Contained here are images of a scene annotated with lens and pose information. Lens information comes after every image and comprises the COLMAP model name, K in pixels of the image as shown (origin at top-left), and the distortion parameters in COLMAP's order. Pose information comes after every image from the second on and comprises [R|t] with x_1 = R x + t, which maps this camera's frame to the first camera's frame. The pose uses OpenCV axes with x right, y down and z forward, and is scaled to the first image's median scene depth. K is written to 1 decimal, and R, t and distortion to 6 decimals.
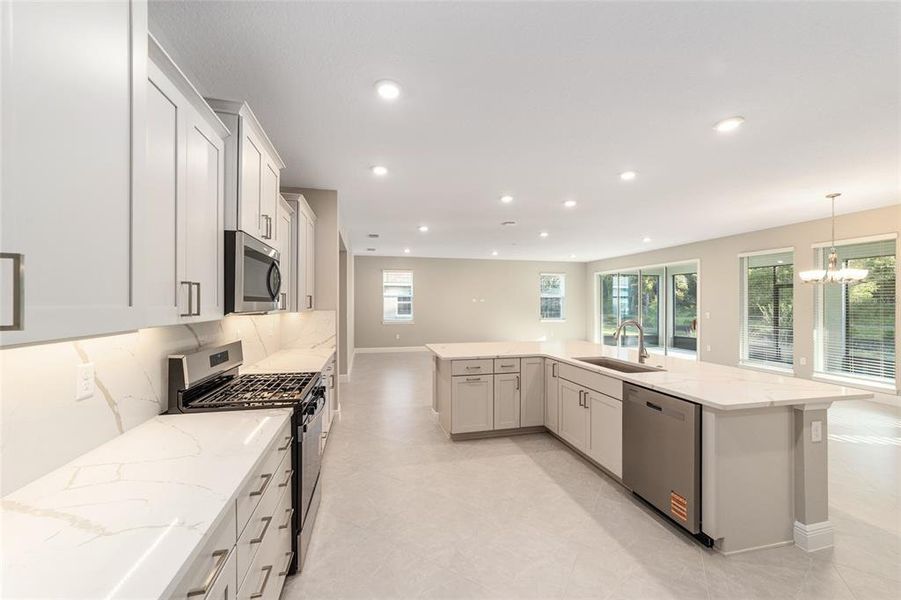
lens RADIAL K [[339.3, 0, 445.3], [0, 339.3, 300.2], [0, 0, 1]] dist [0.000864, 0.000184]
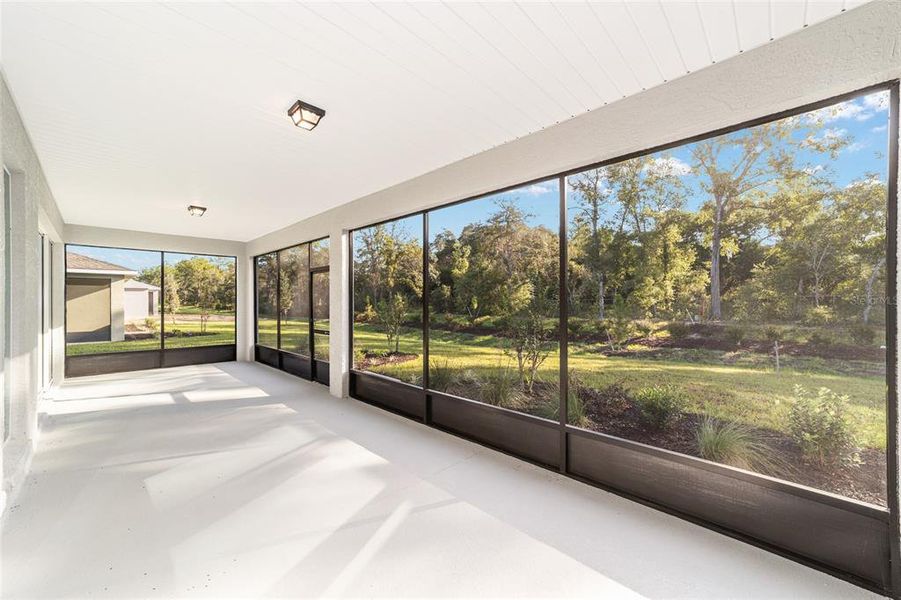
lens RADIAL K [[339.3, 0, 445.3], [0, 339.3, 300.2], [0, 0, 1]] dist [0.000864, 0.000184]
pose [[0.829333, -0.001624, 0.558753, 0.606691], [-0.003000, 0.999968, 0.007360, 0.007632], [-0.558747, -0.007780, 0.829301, 0.207345]]
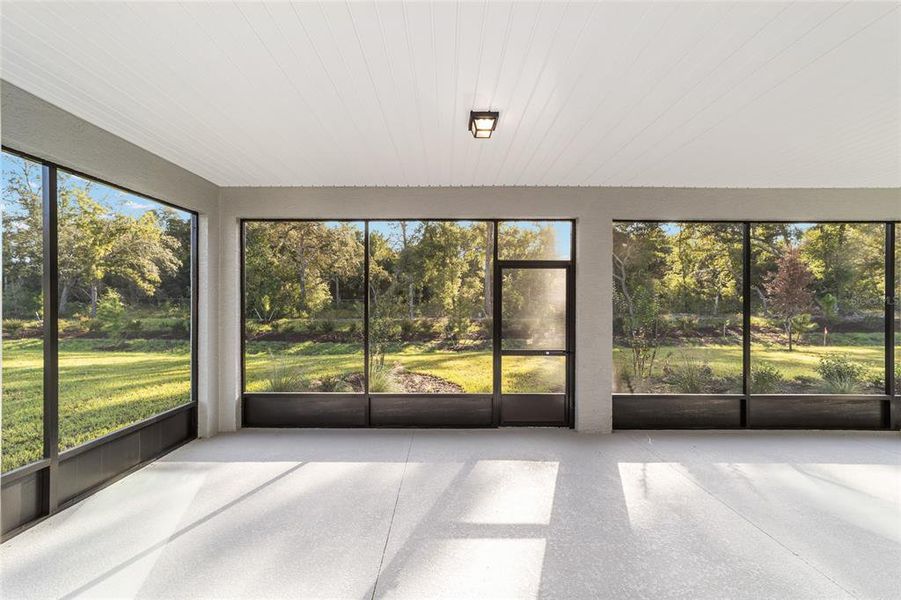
lens RADIAL K [[339.3, 0, 445.3], [0, 339.3, 300.2], [0, 0, 1]] dist [0.000864, 0.000184]
pose [[0.221085, -0.001242, 0.975254, 0.379957], [-0.009621, 0.999948, 0.003454, 0.005216], [-0.975207, -0.010146, 0.221061, 0.721732]]
